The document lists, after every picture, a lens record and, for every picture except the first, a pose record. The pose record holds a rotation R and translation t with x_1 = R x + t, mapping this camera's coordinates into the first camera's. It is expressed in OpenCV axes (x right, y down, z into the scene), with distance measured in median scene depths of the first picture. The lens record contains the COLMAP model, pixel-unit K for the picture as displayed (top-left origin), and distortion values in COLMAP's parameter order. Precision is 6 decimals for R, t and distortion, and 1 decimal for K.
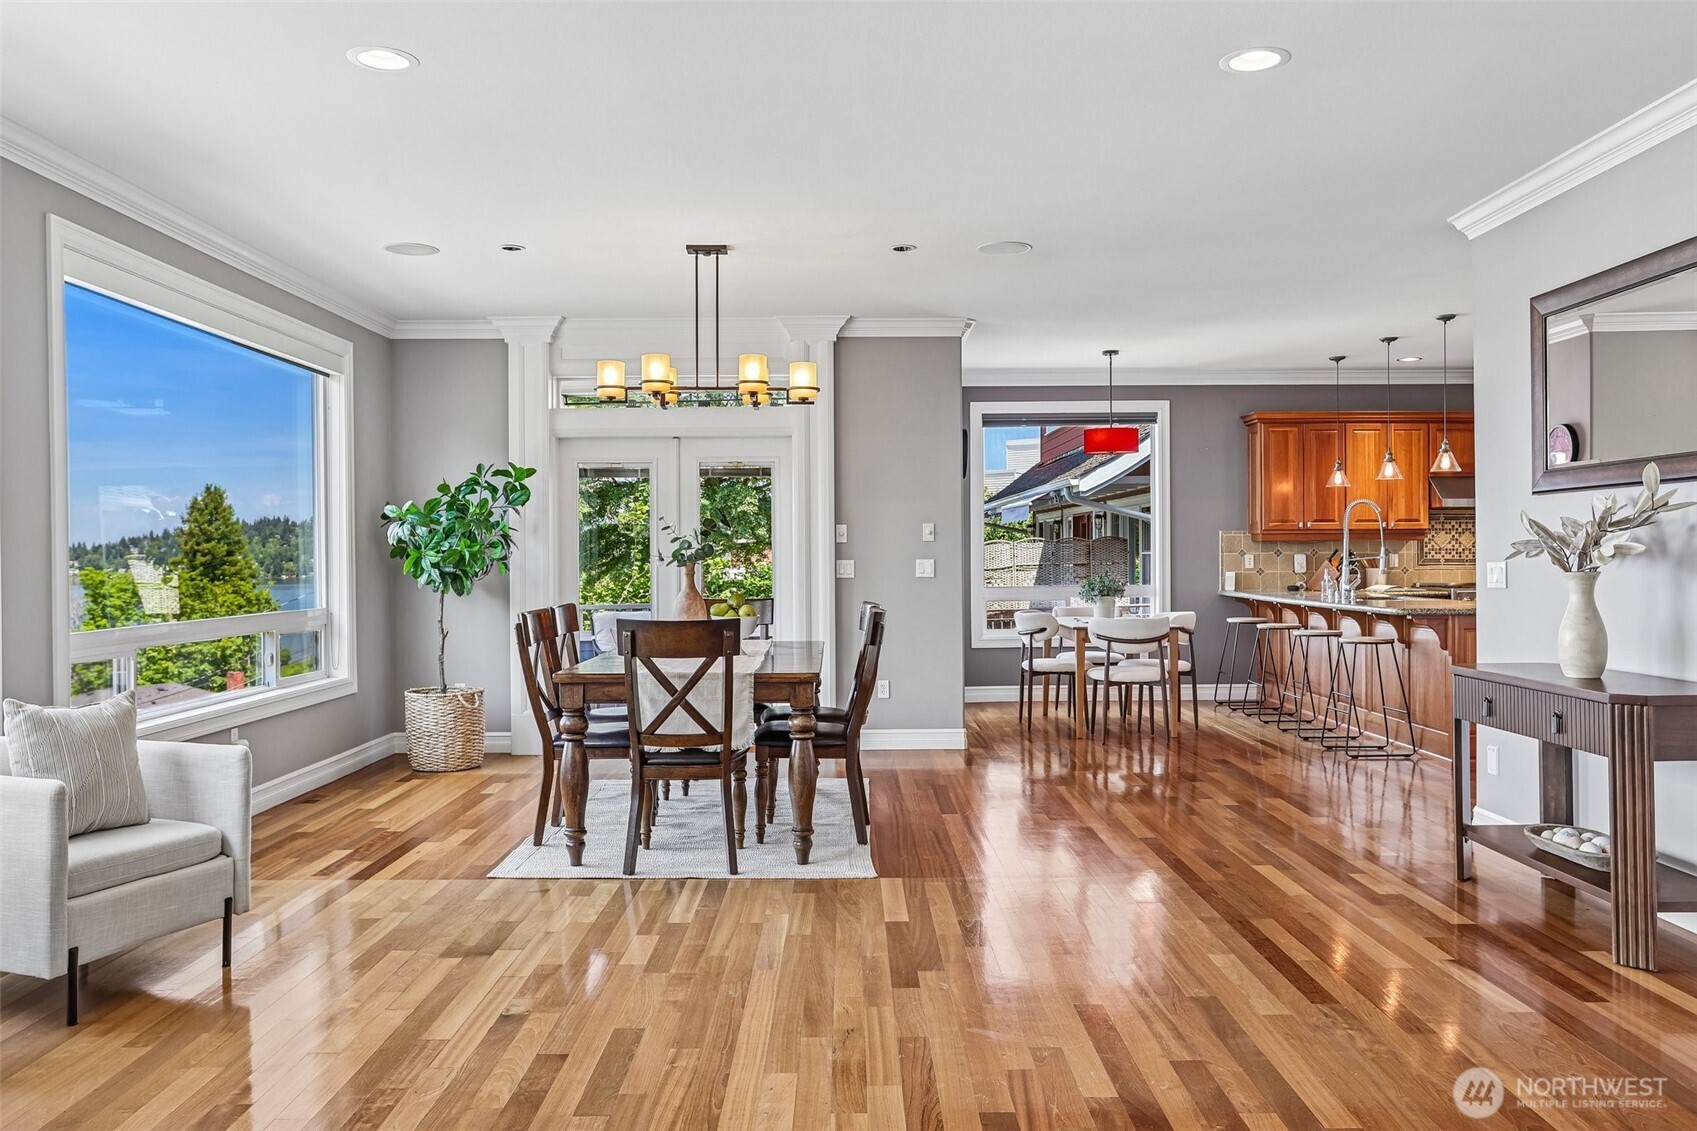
lens RADIAL K [[1295.9, 0, 854.1], [0, 1295.9, 552.5], [0, 0, 1]] dist [-0.005496, -0.000063]
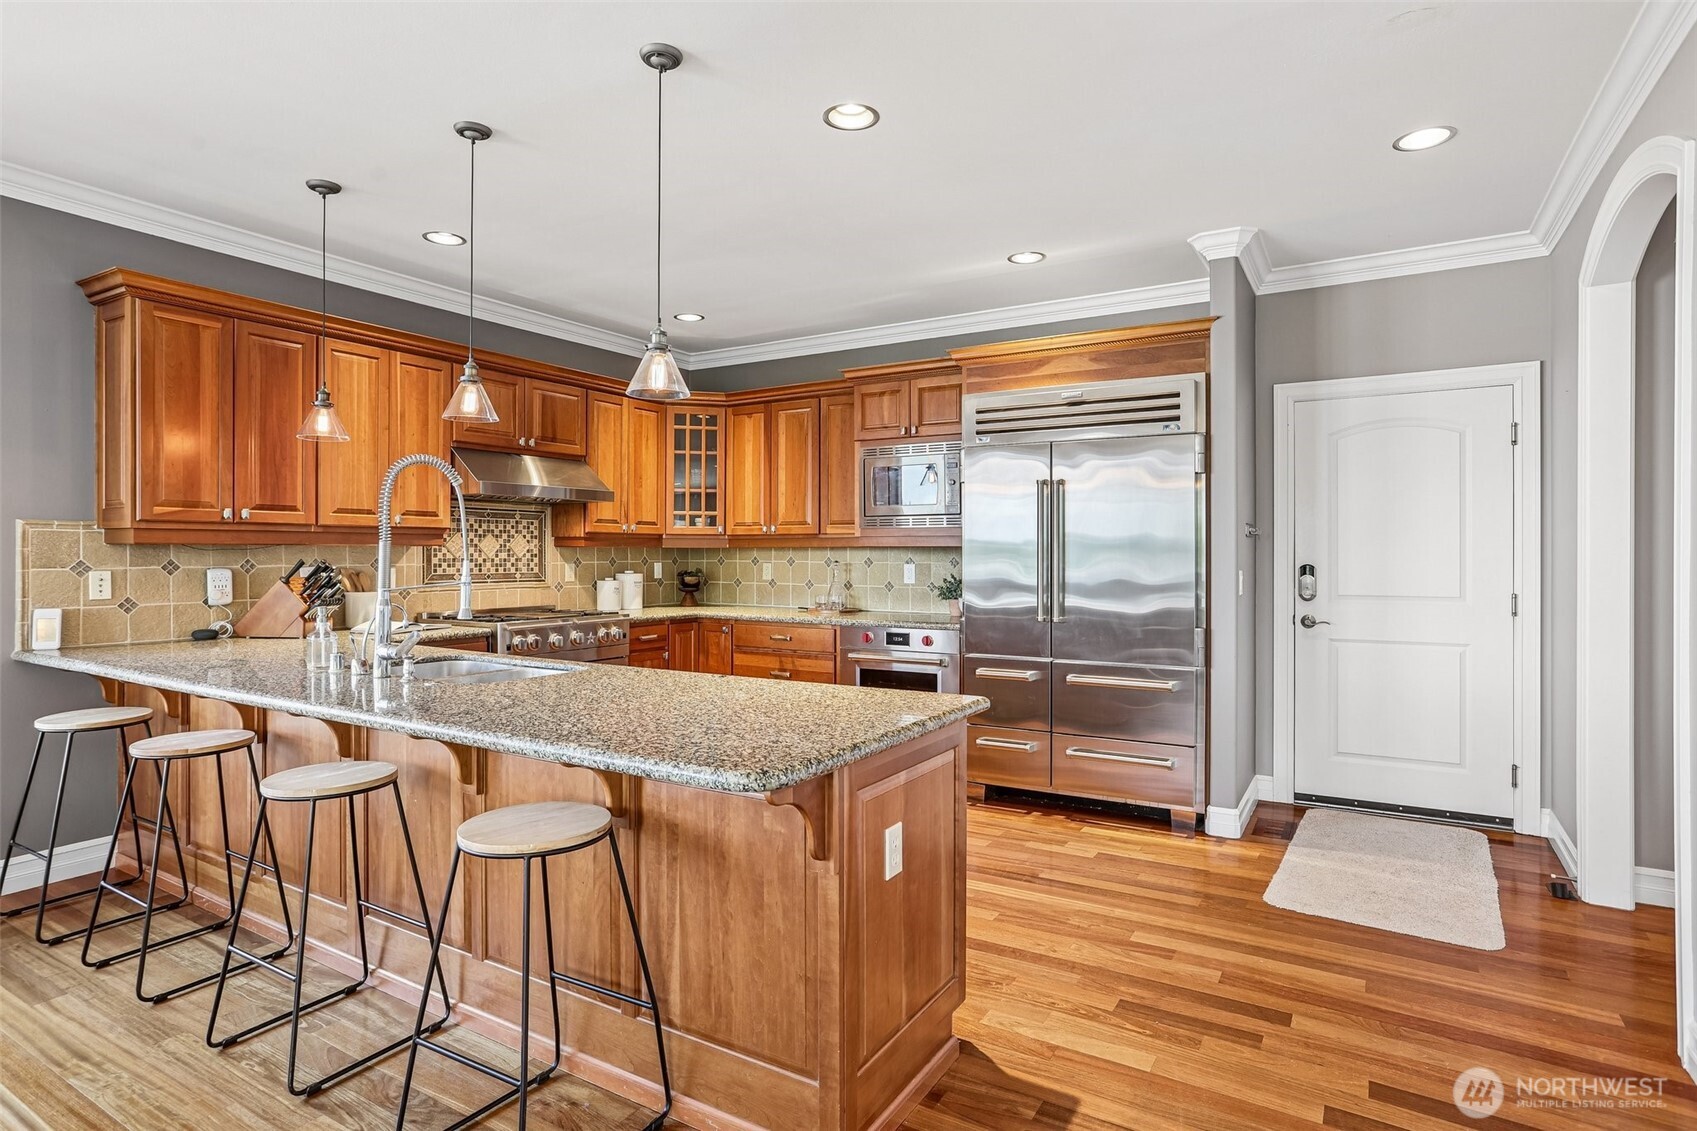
lens RADIAL K [[892.9, 0, 848.2], [0, 892.9, 552.7], [0, 0, 1]] dist [-0.024854, 0.016592]
pose [[0.530811, 0.006178, 0.847468, 0.173158], [-0.004633, 0.999980, -0.004388, -0.005197], [-0.847478, -0.001597, 0.530829, 0.588064]]
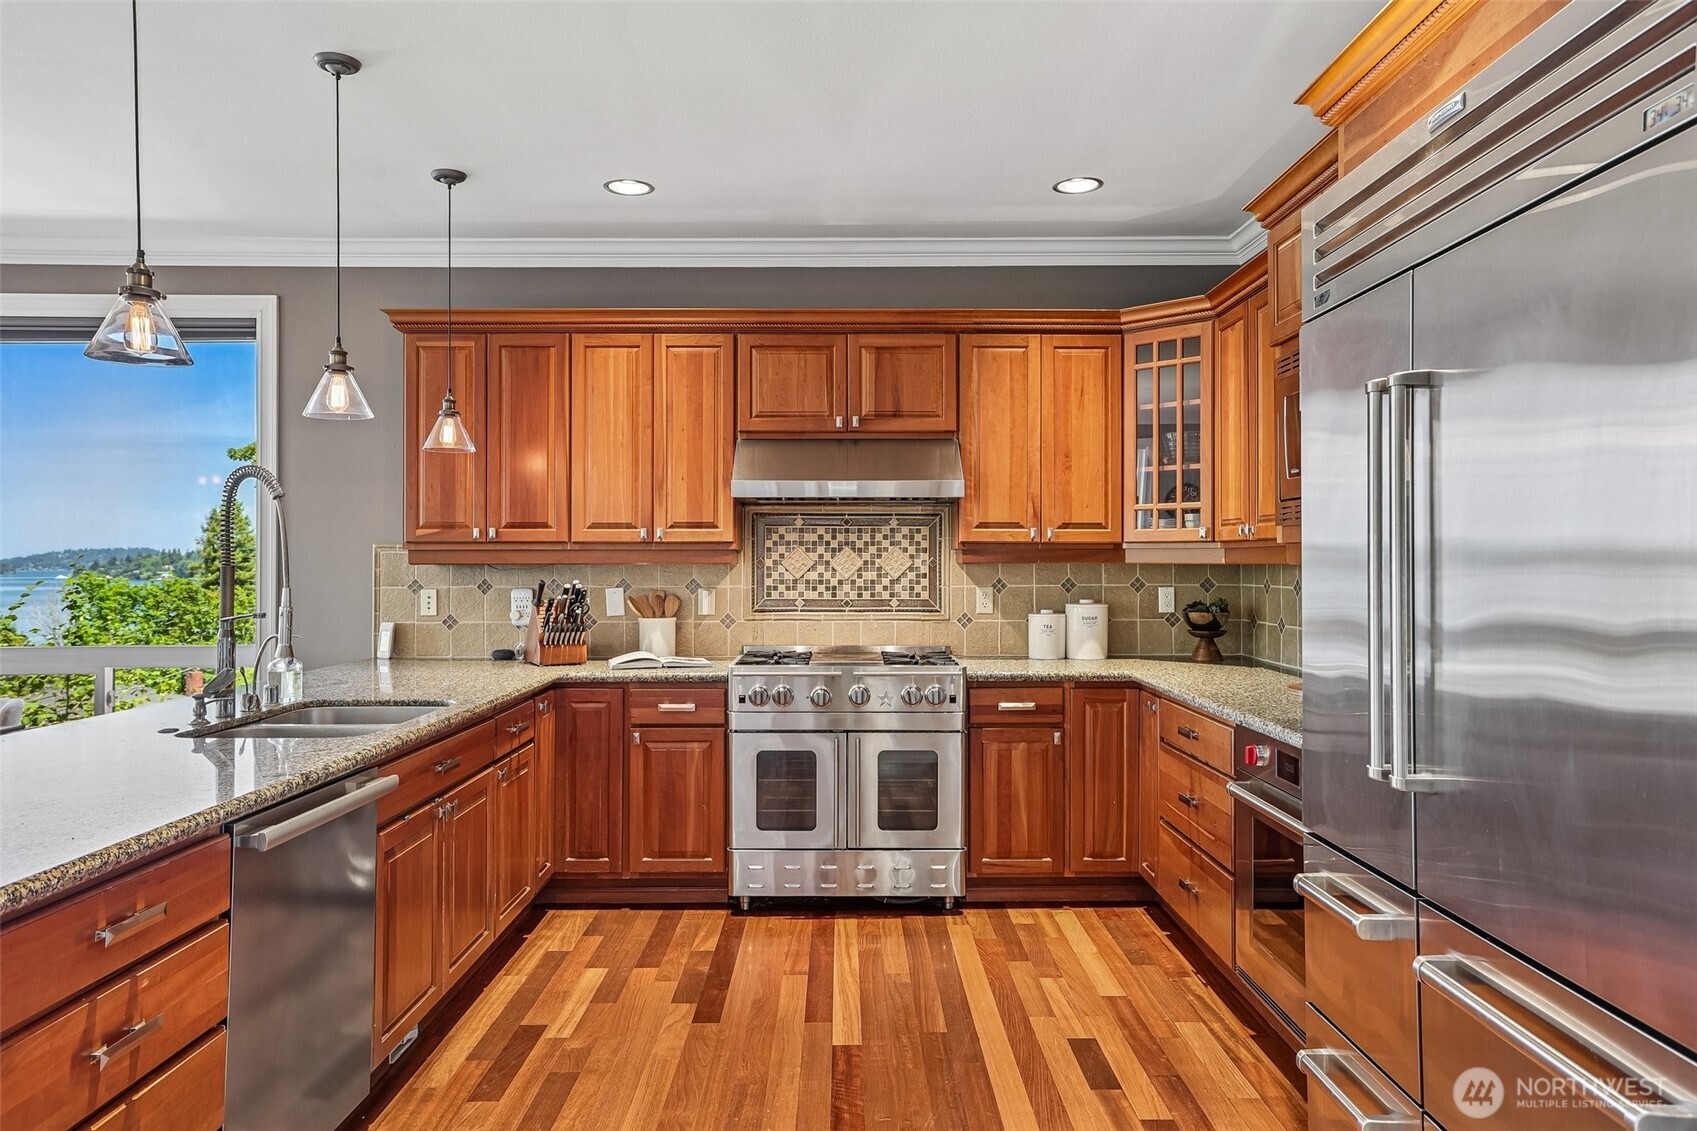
lens RADIAL K [[1125.0, 0, 850.8], [0, 1125.0, 553.1], [0, 0, 1]] dist [-0.004307, 0.009593]
pose [[0.999989, 0.004645, 0.000171, 0.477947], [-0.004643, 0.999966, -0.006862, -0.011026], [-0.000203, 0.006861, 0.999976, 0.547019]]
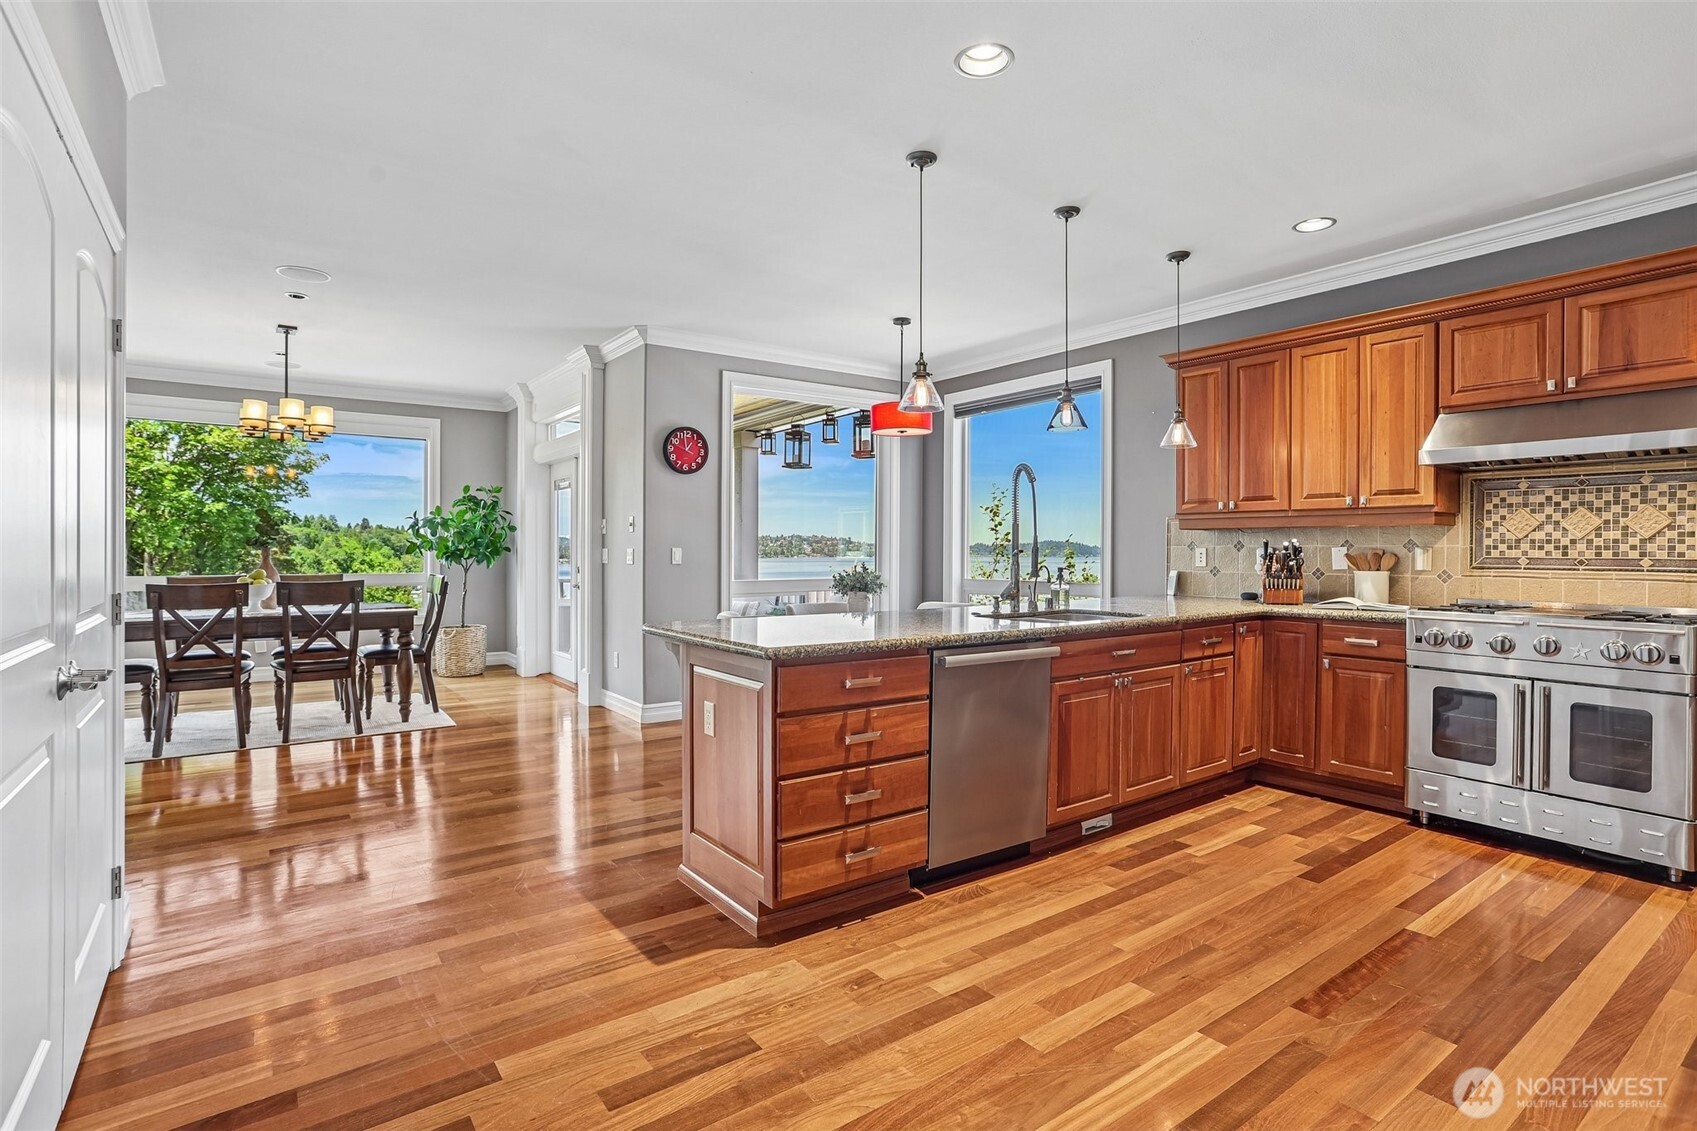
lens RADIAL K [[841.2, 0, 844.8], [0, 841.2, 548.7], [0, 0, 1]] dist [-0.043259, 0.023538]
pose [[0.580159, 0.006817, -0.814474, 0.577829], [-0.005458, 0.999975, 0.004481, 0.000808], [0.814485, 0.001846, 0.580182, 0.559273]]
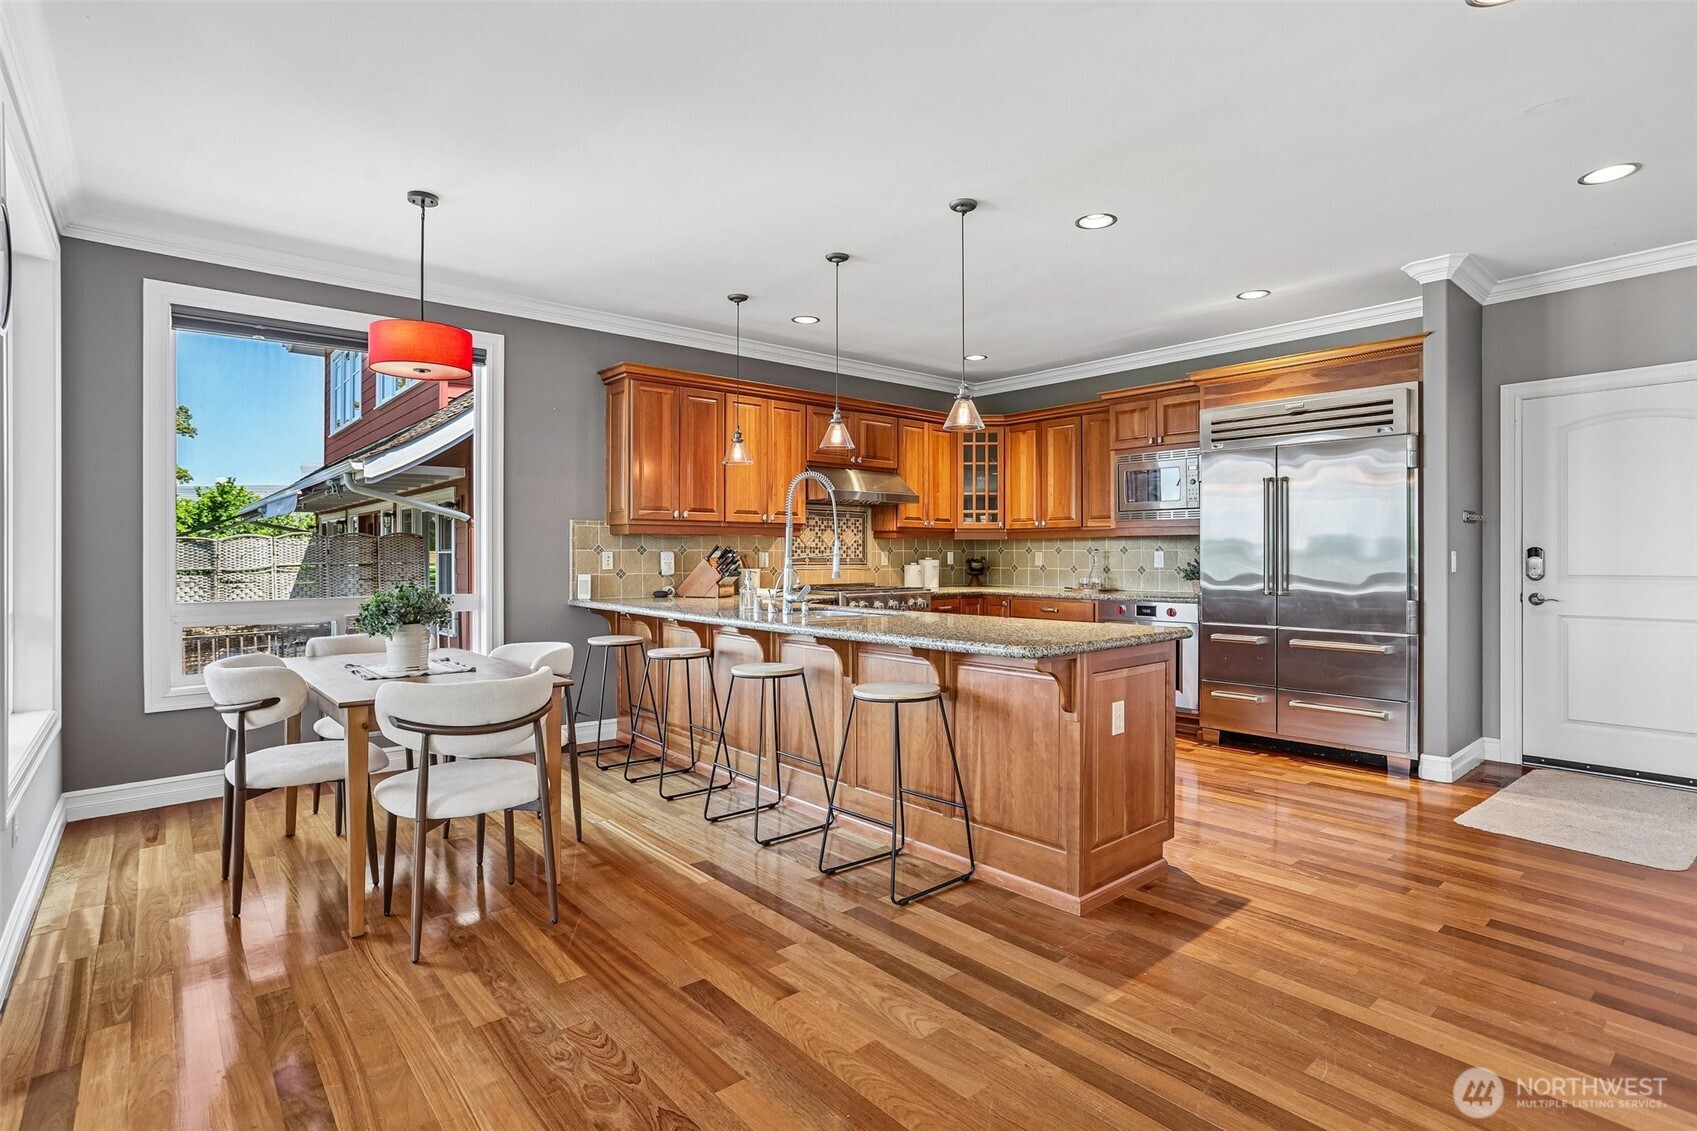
lens RADIAL K [[841.2, 0, 848.8], [0, 841.2, 558.7], [0, 0, 1]] dist [-0.043259, 0.023538]
pose [[0.767122, 0.002729, 0.641496, 0.095156], [-0.004578, 0.999989, 0.001220, 0.004446], [-0.641485, -0.003873, 0.767125, 0.526852]]
